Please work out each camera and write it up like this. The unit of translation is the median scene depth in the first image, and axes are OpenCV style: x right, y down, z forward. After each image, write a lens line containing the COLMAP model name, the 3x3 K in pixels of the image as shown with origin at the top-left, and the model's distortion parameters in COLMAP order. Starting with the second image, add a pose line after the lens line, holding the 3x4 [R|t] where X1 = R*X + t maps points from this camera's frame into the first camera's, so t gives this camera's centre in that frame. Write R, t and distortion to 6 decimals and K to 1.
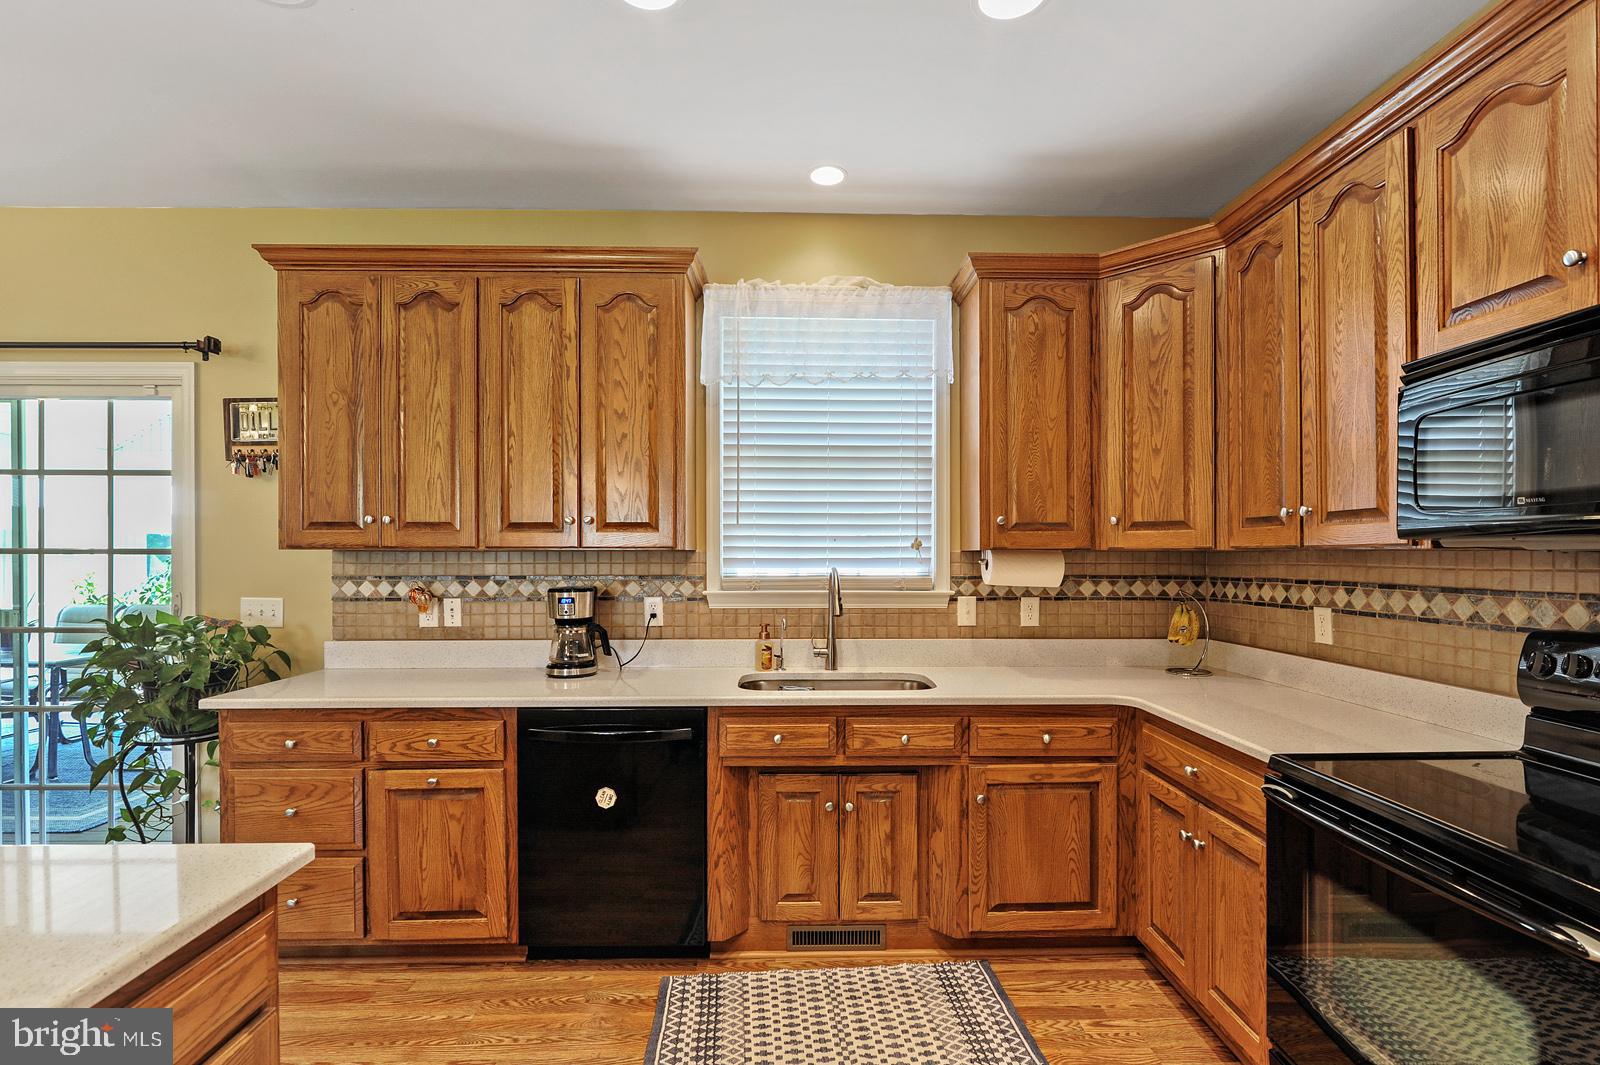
lens RADIAL K [[737.8, 0, 810.3], [0, 737.8, 555.9], [0, 0, 1]] dist [-0.010812, 0.001003]
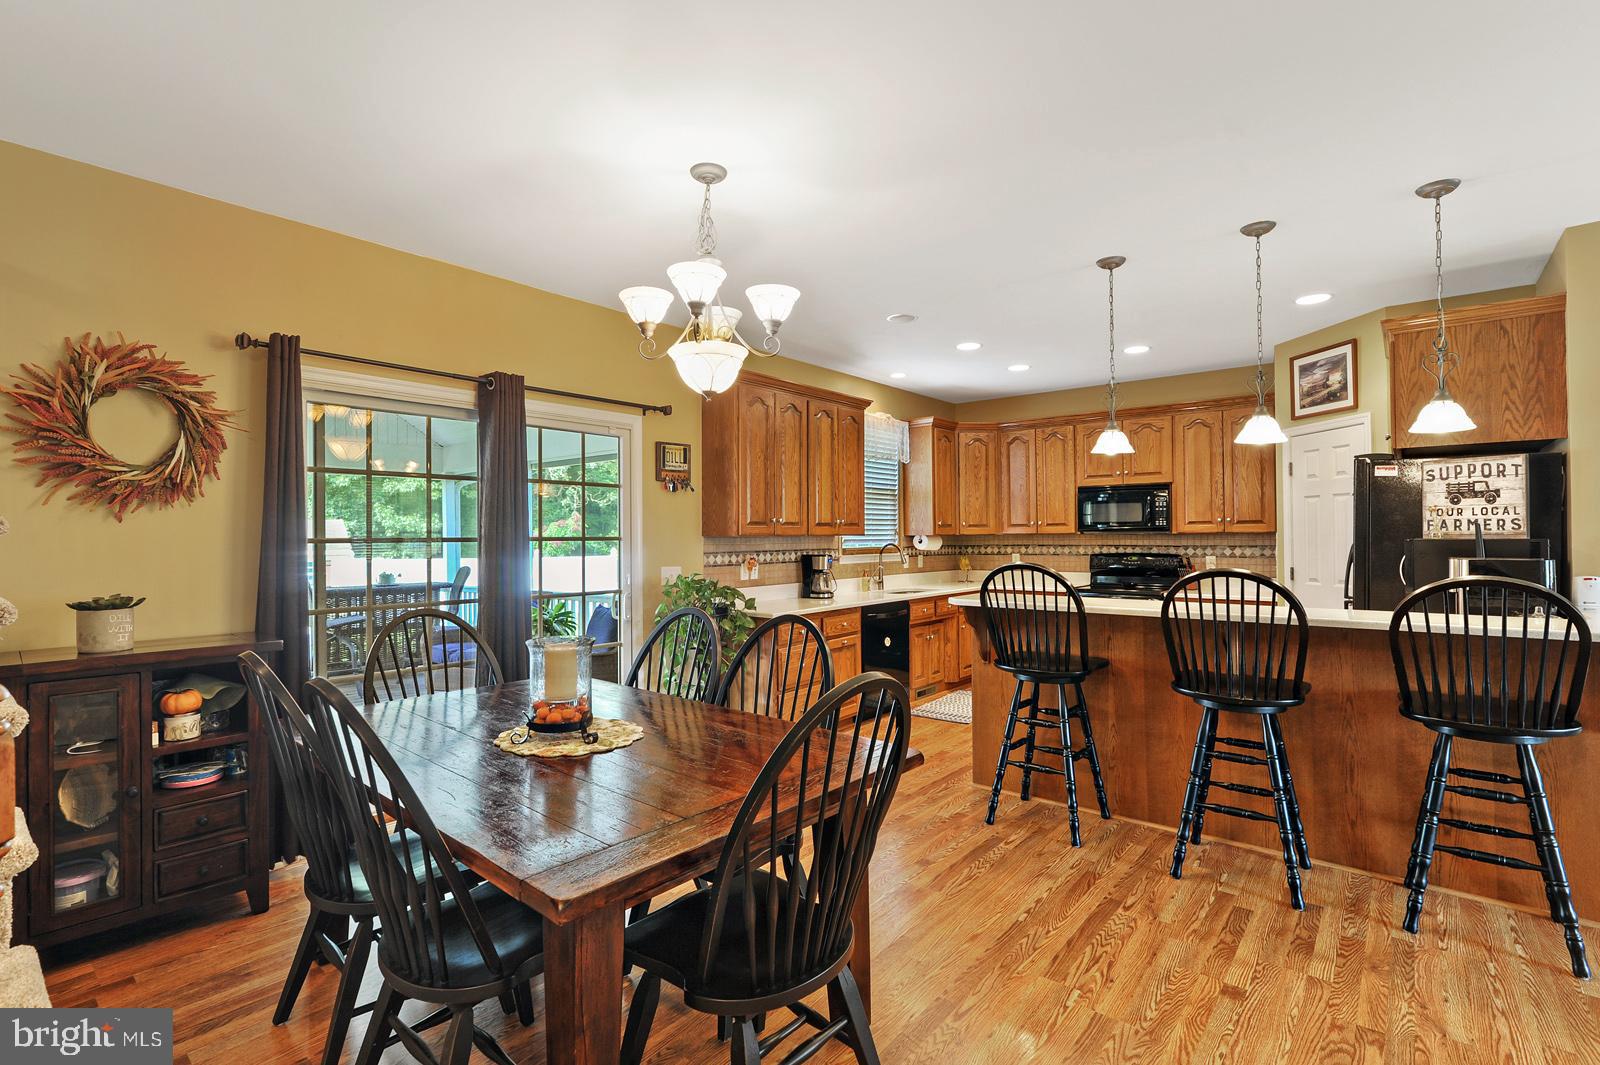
lens RADIAL K [[737.8, 0, 799.8], [0, 737.8, 529.0], [0, 0, 1]] dist [-0.010812, 0.001003]
pose [[0.660549, 0.001585, 0.750781, -1.983983], [0.010570, 0.999879, -0.011410, -0.004783], [-0.750709, 0.015473, 0.660452, -0.308416]]
